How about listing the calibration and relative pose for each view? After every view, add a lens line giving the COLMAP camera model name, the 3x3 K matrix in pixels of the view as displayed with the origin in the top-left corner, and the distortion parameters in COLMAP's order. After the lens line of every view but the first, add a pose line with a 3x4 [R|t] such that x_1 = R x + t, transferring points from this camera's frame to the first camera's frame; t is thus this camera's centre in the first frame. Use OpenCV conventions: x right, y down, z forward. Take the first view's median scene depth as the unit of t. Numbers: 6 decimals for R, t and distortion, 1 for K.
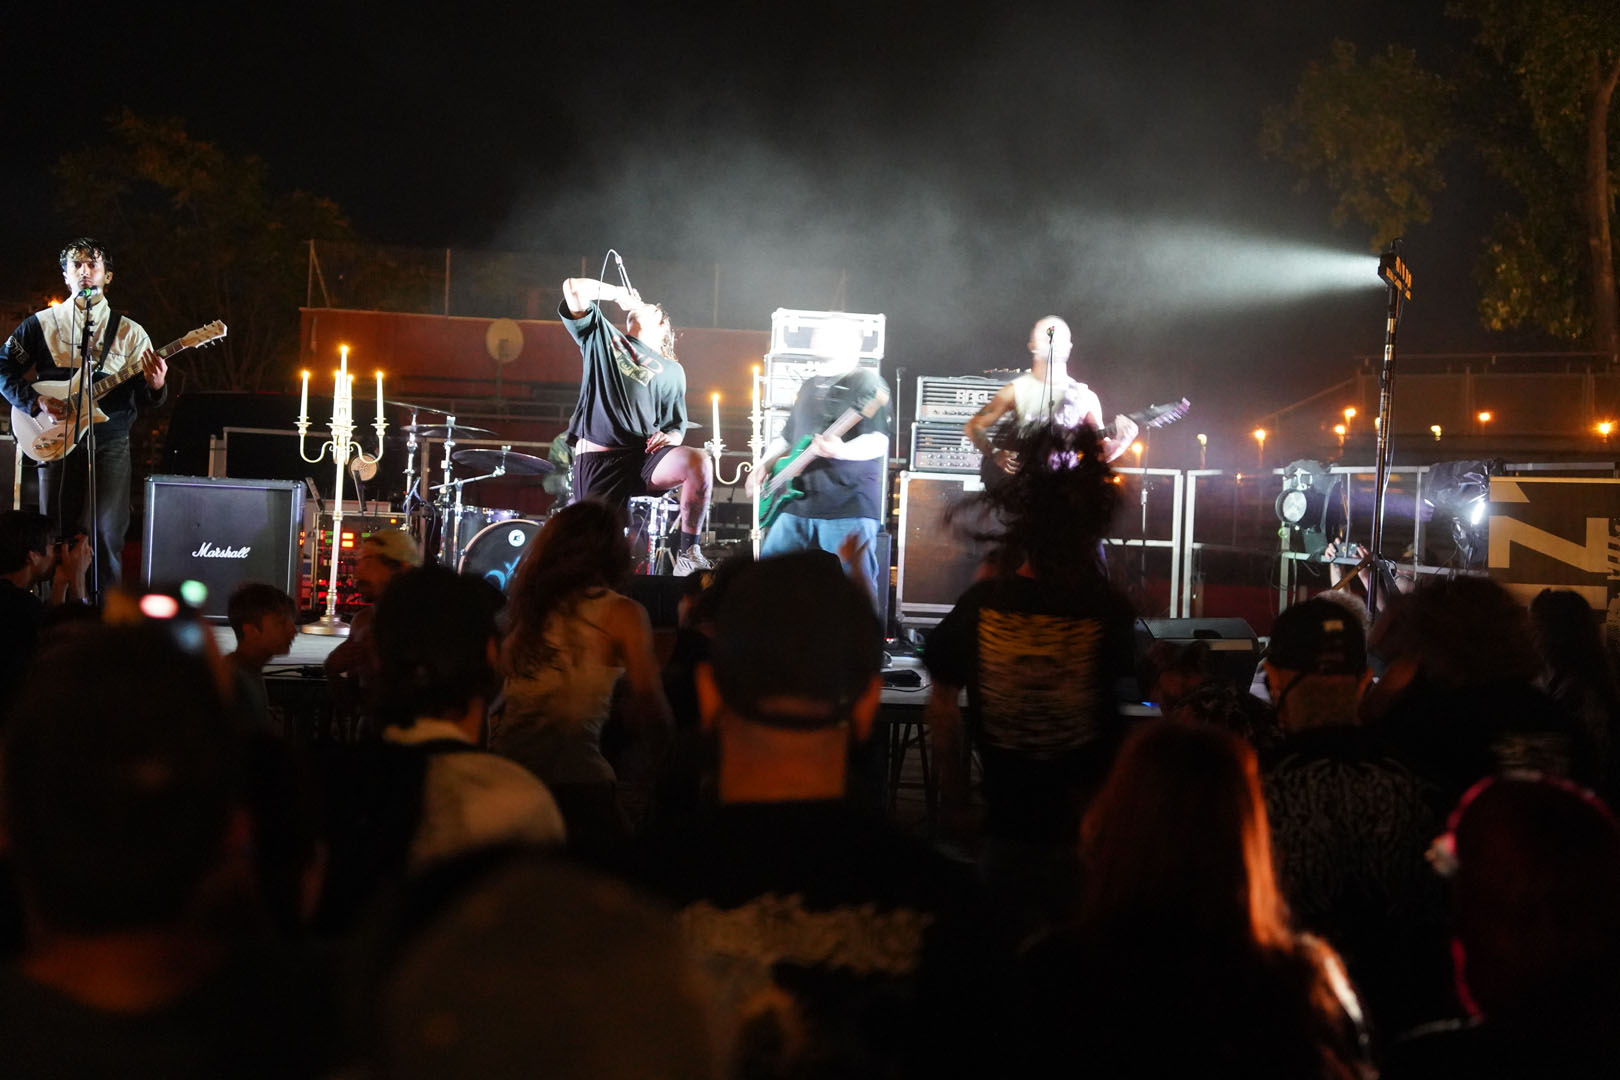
lens RADIAL K [[2727.7, 0, 808.6], [0, 2727.7, 531.4], [0, 0, 1]] dist [0.454036, 0.000000]
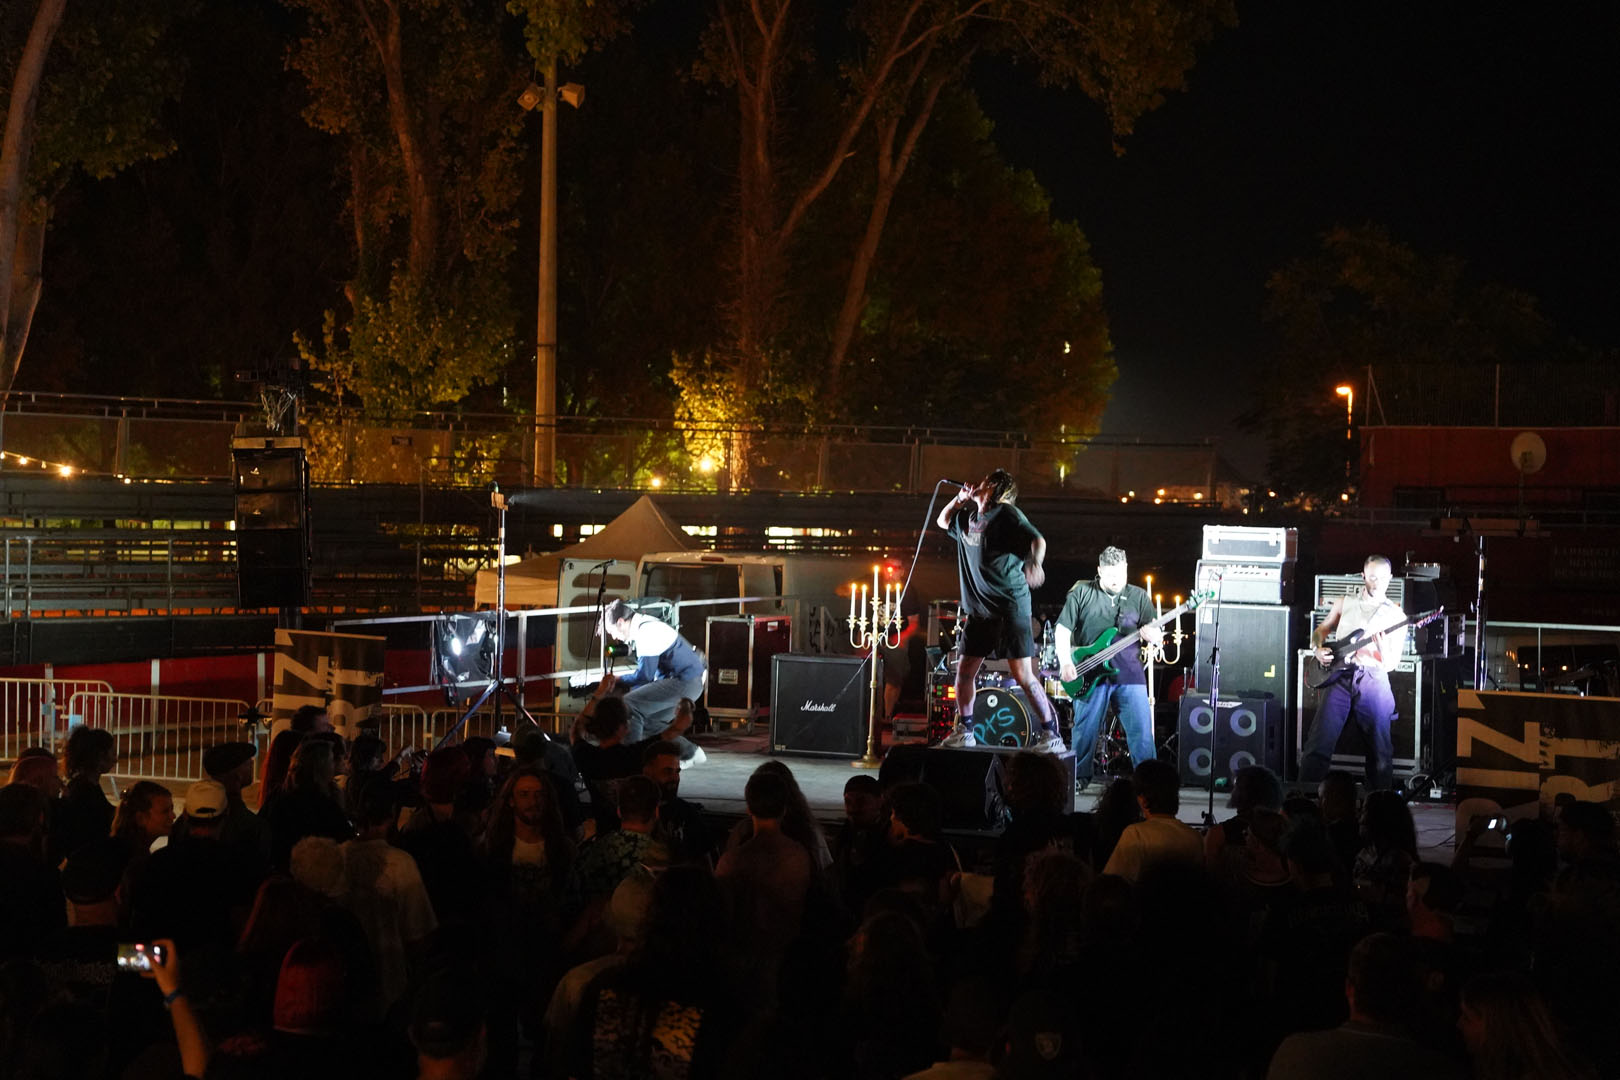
lens RADIAL K [[2884.6, 0, 854.1], [0, 2884.6, 532.1], [0, 0, 1]] dist [0.427462, 0.000000]
pose [[0.883303, -0.014924, -0.468564, 0.492235], [0.007872, 0.999824, -0.017005, -0.055779], [0.468736, 0.011332, 0.883266, -0.306737]]
